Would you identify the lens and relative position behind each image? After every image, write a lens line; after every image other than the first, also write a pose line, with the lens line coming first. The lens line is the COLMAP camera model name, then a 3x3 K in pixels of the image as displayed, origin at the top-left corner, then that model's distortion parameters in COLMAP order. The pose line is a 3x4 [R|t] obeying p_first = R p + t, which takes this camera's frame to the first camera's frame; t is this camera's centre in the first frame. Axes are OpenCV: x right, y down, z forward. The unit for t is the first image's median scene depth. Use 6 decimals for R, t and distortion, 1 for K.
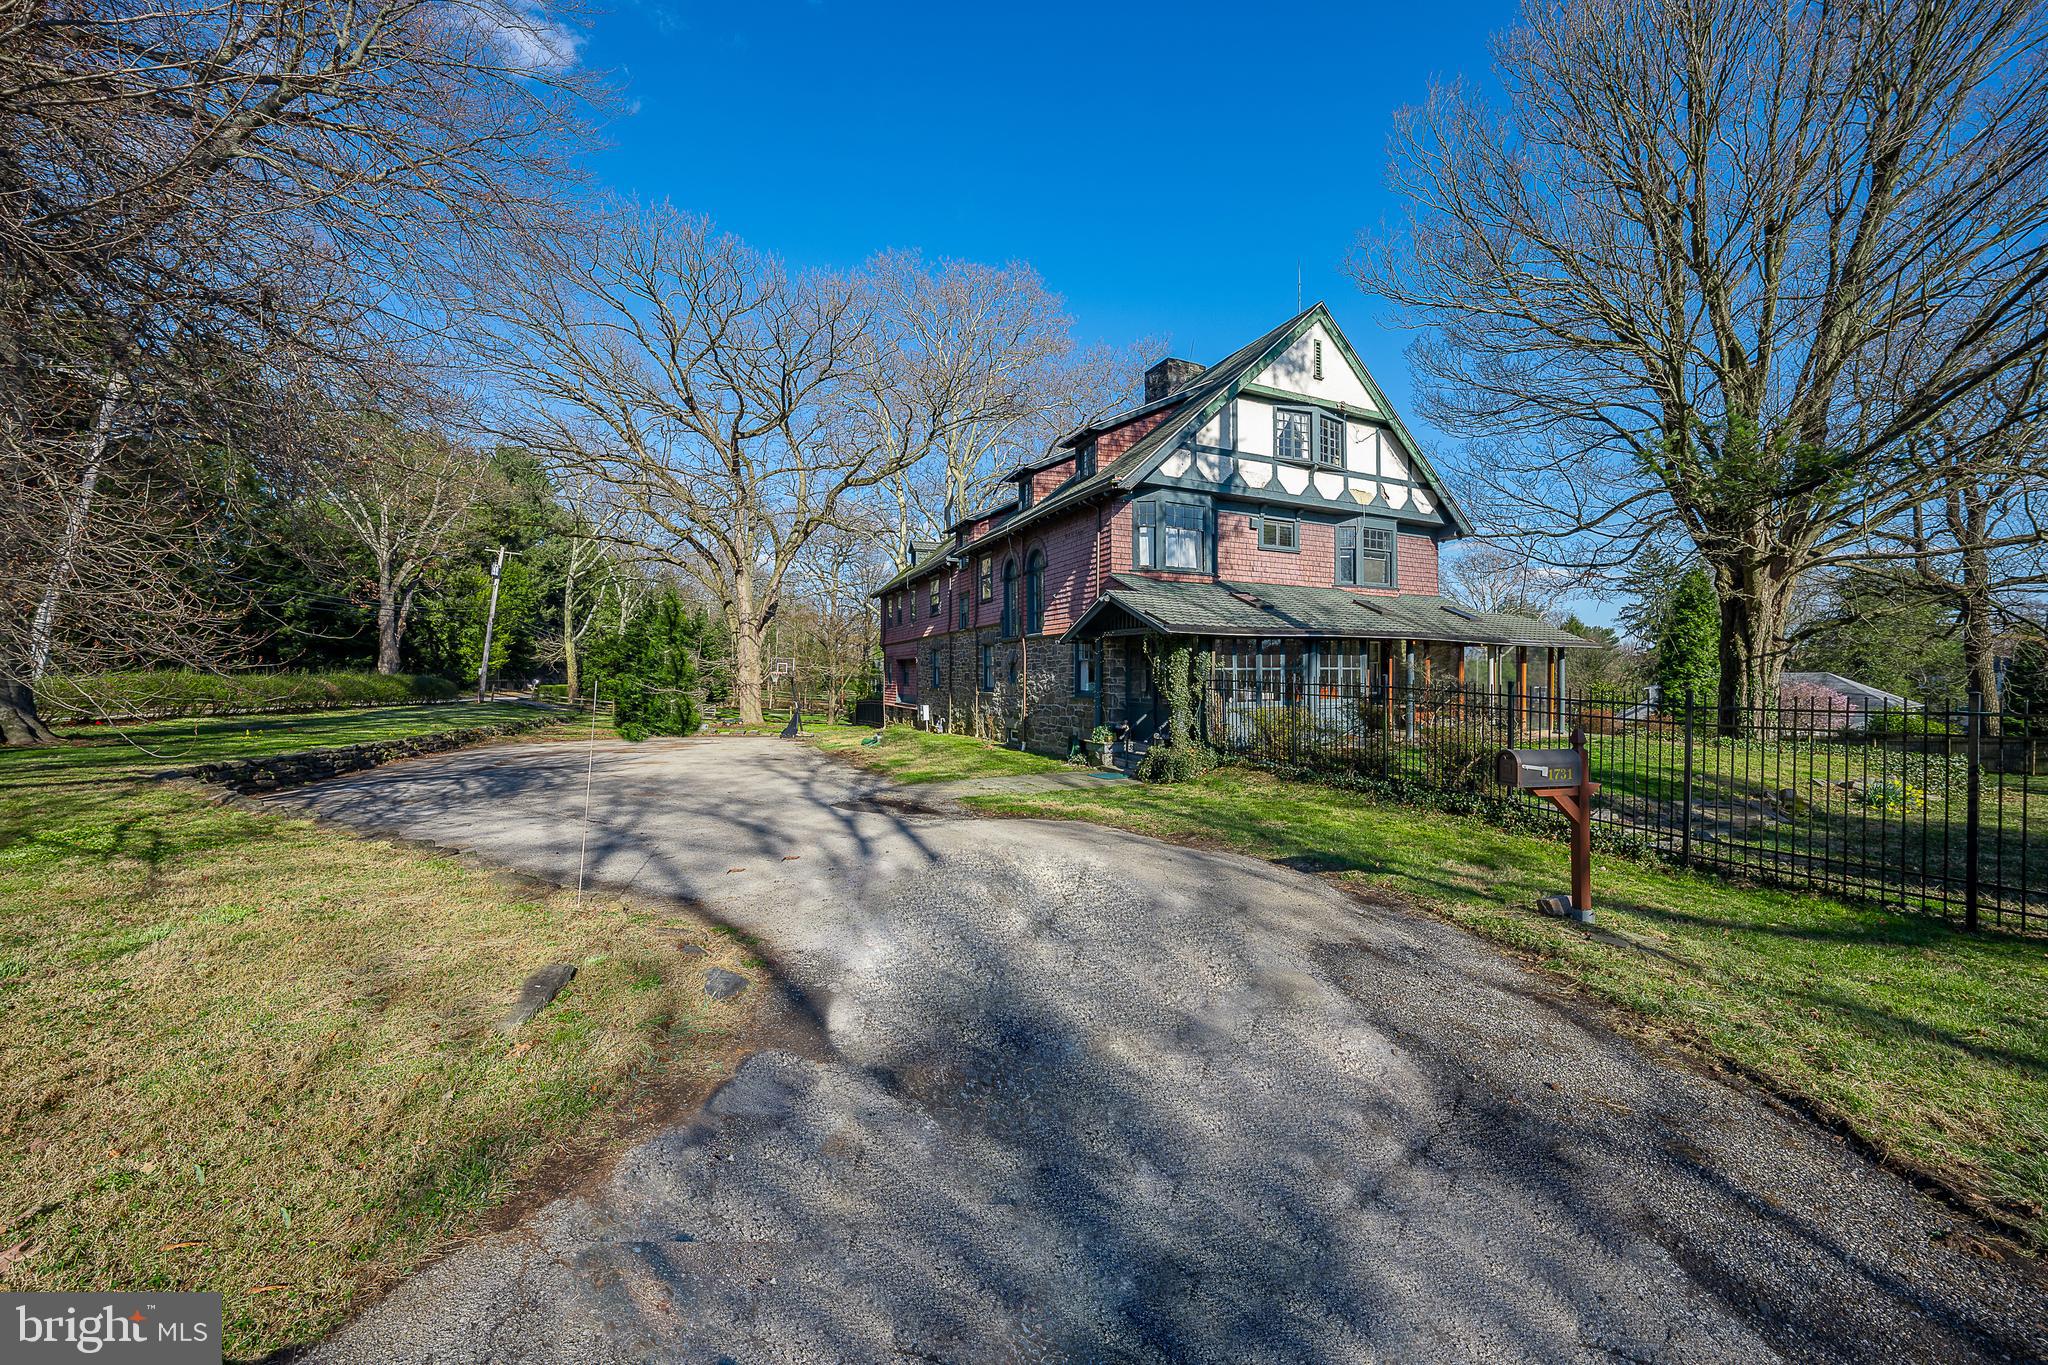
lens RADIAL K [[708.5, 0, 1031.2], [0, 708.5, 664.1], [0, 0, 1]] dist [-0.011860, 0.001431]
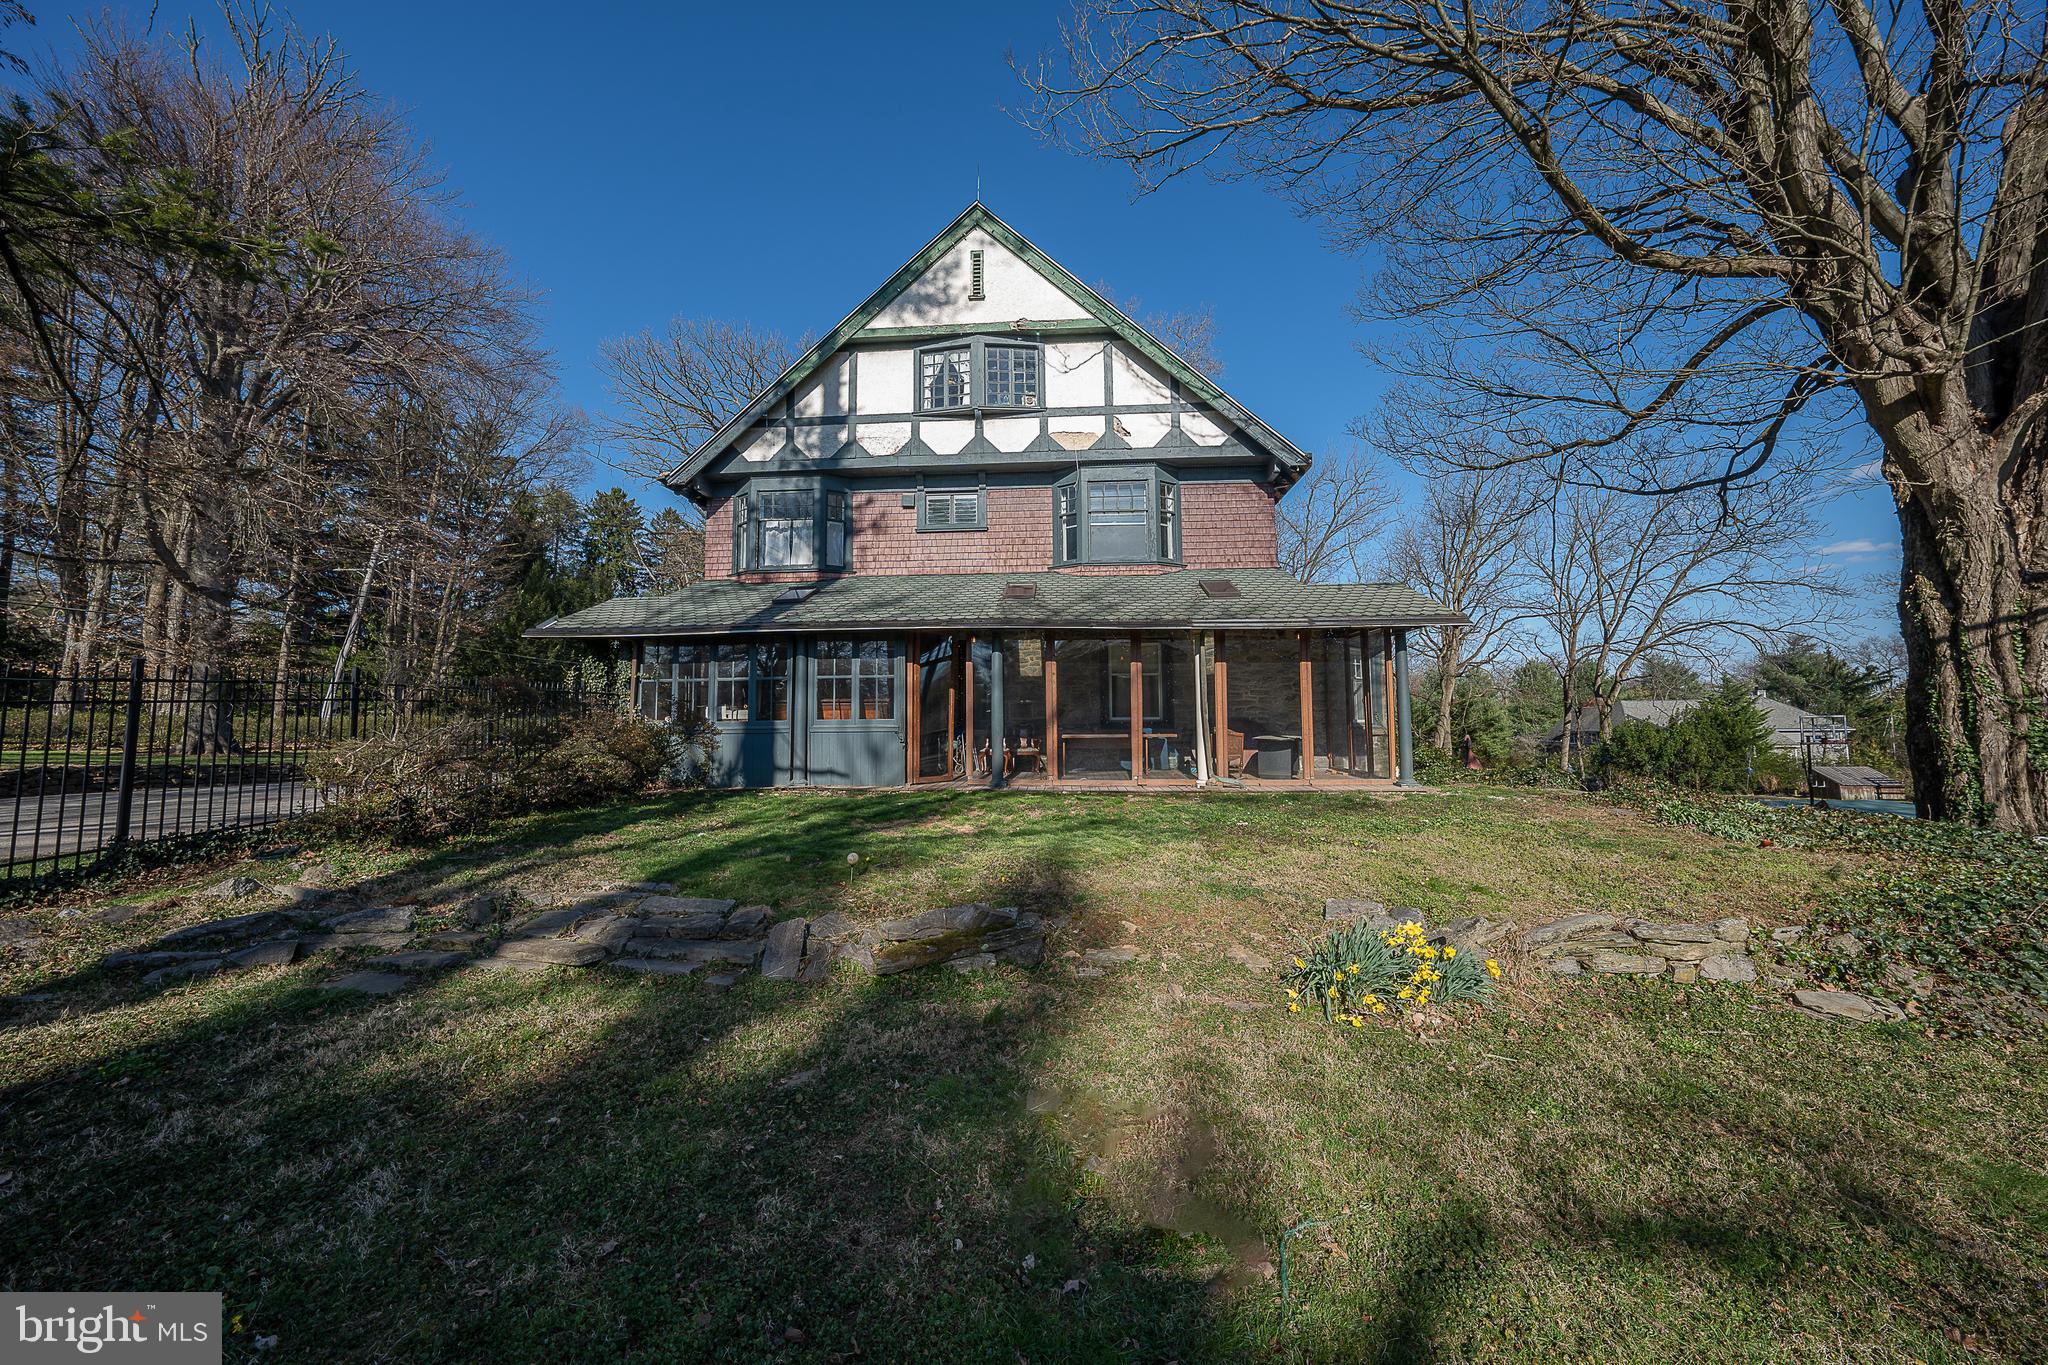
lens RADIAL K [[708.5, 0, 1028.2], [0, 708.5, 675.5], [0, 0, 1]] dist [-0.011860, 0.001431]
pose [[0.871866, -0.037472, -0.488309, 0.788873], [0.011625, 0.998371, -0.055856, 0.042563], [0.489607, 0.043023, 0.870881, 0.370641]]
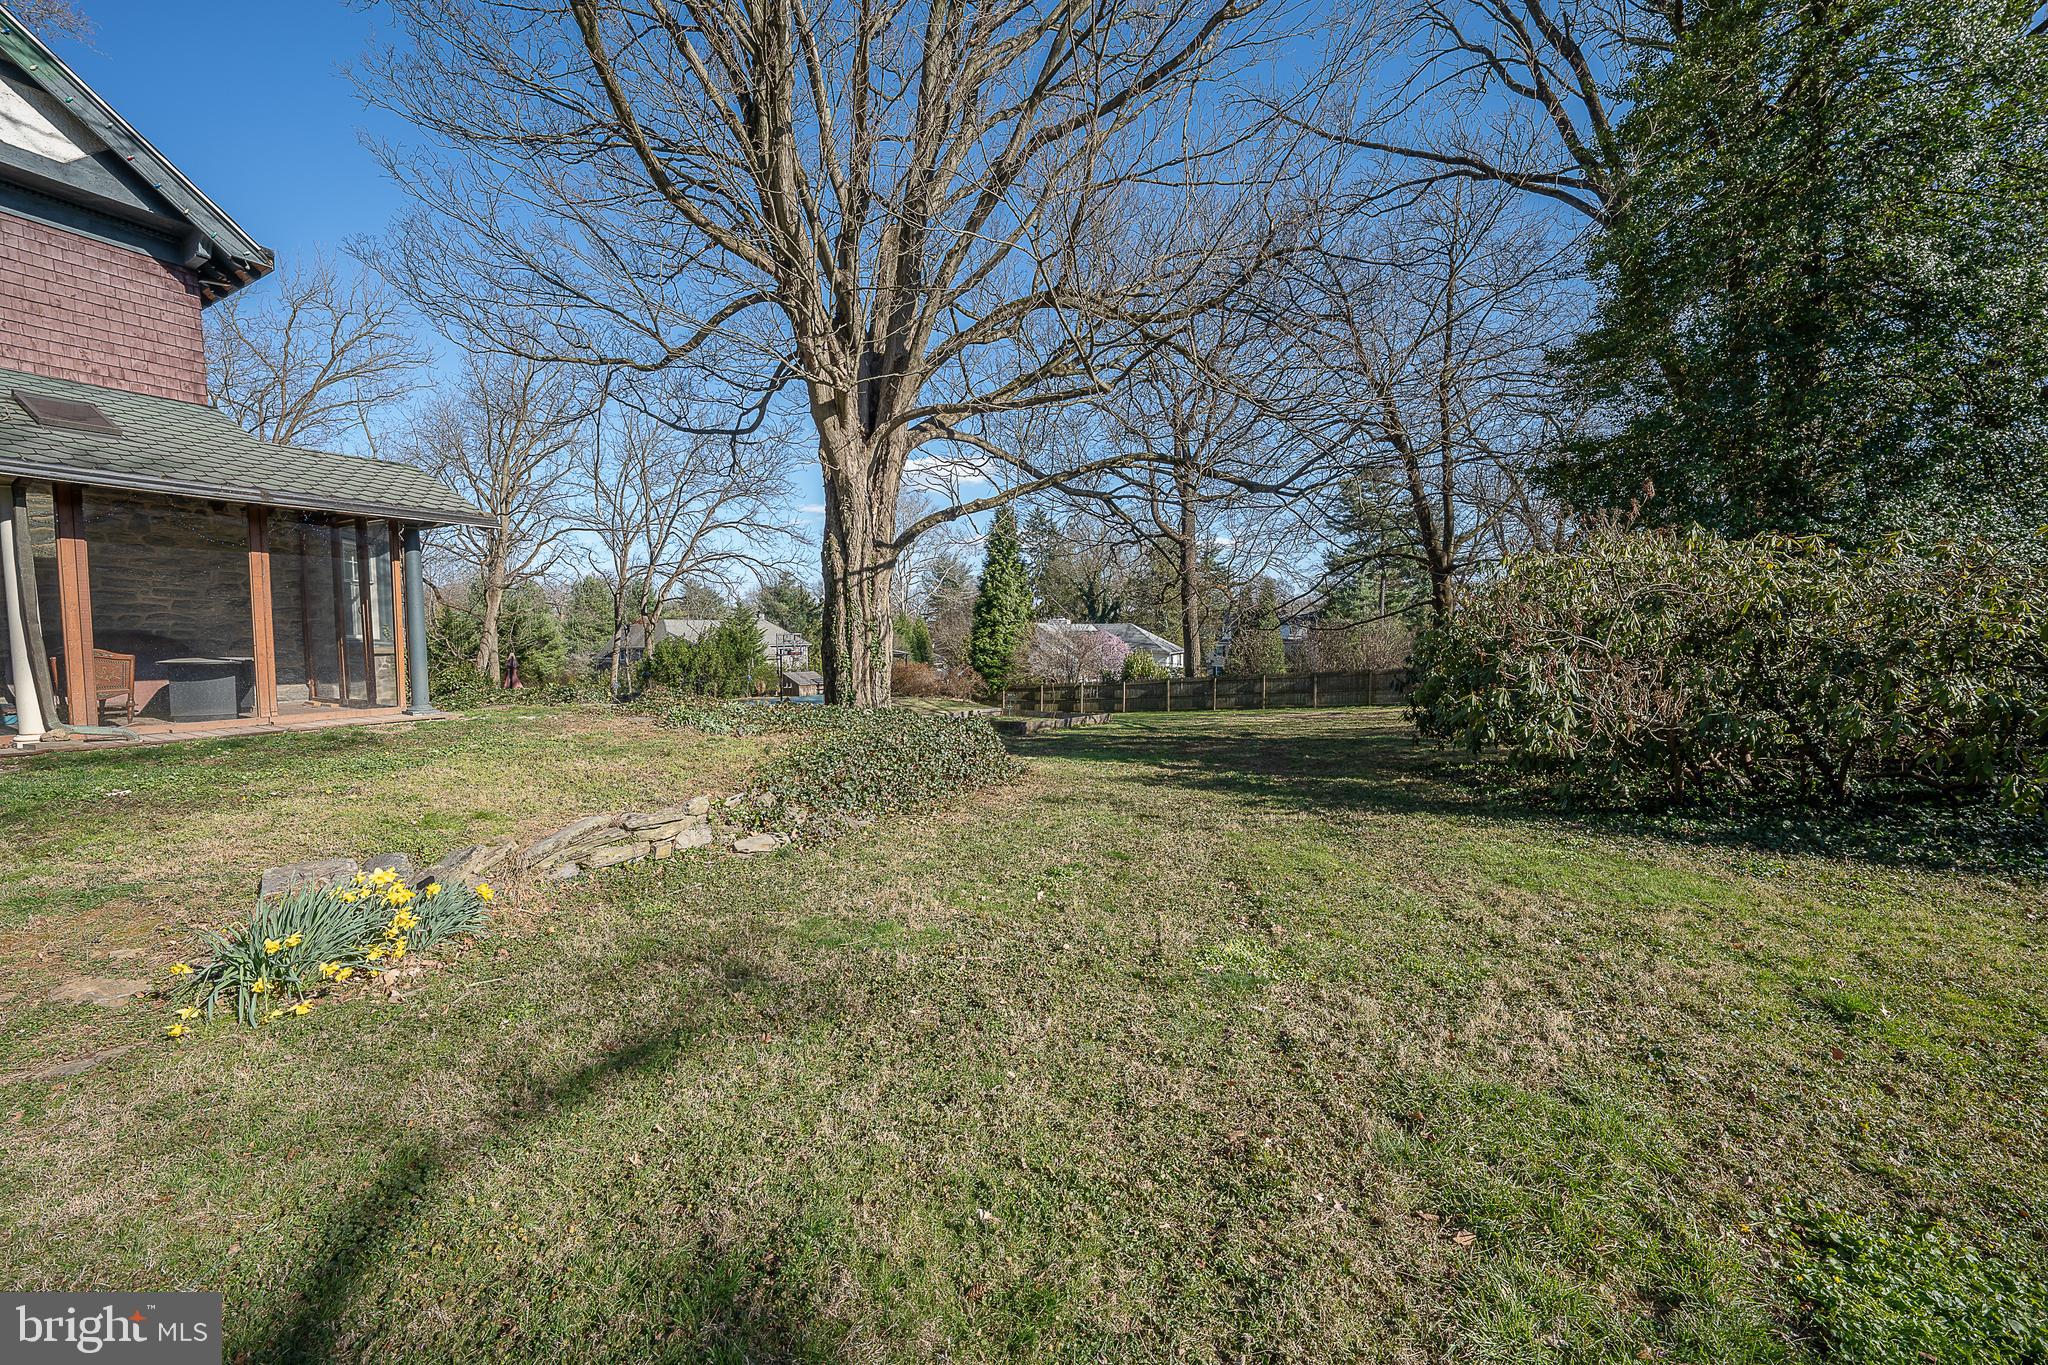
lens RADIAL K [[766.8, 0, 1036.4], [0, 766.8, 677.3], [0, 0, 1]] dist [-0.019050, 0.004981]
pose [[0.804607, -0.036975, 0.592655, 0.806849], [-0.002090, 0.997877, 0.065093, 0.044674], [-0.593804, -0.053613, 0.802822, 0.363259]]
